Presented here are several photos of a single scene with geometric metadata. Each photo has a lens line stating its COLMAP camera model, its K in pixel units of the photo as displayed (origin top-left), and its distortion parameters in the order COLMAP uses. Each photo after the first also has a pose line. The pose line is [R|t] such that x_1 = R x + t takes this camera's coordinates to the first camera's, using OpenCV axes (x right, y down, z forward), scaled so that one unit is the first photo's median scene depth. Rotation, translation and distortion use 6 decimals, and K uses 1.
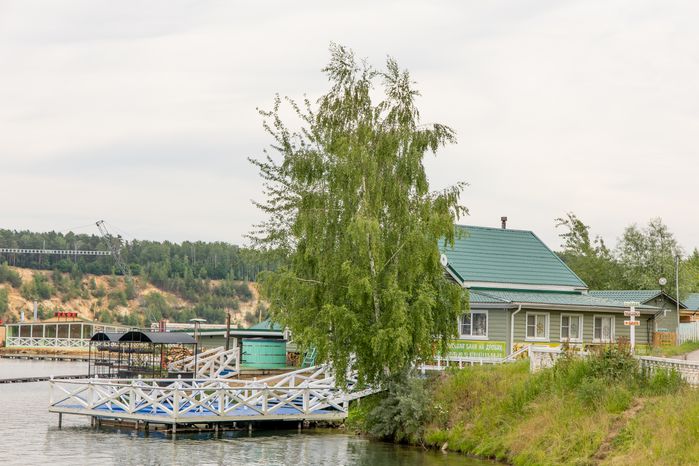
lens RADIAL K [[1655.7, 0, 349.5], [0, 1655.7, 233.0], [0, 0, 1]] dist [0.292623, -0.073978]
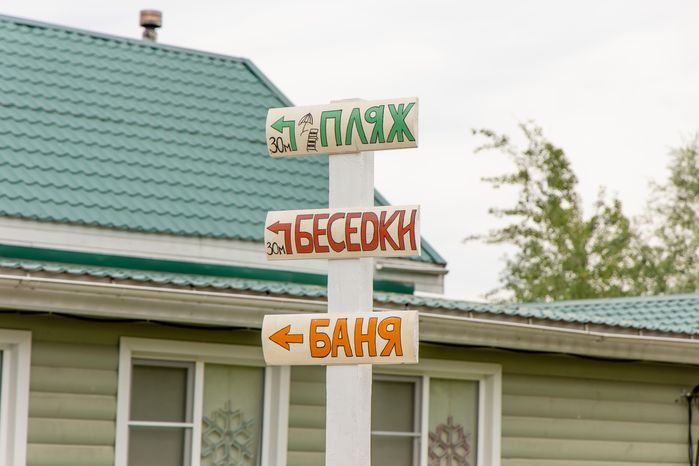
lens RADIAL K [[2119.4, 0, 349.5], [0, 2119.4, 233.0], [0, 0, 1]] dist [-0.097664, -0.904613]
pose [[0.999459, -0.004659, -0.032560, 0.115011], [0.002885, 0.998519, -0.054329, 0.036142], [0.032765, 0.054206, 0.997992, 0.583538]]
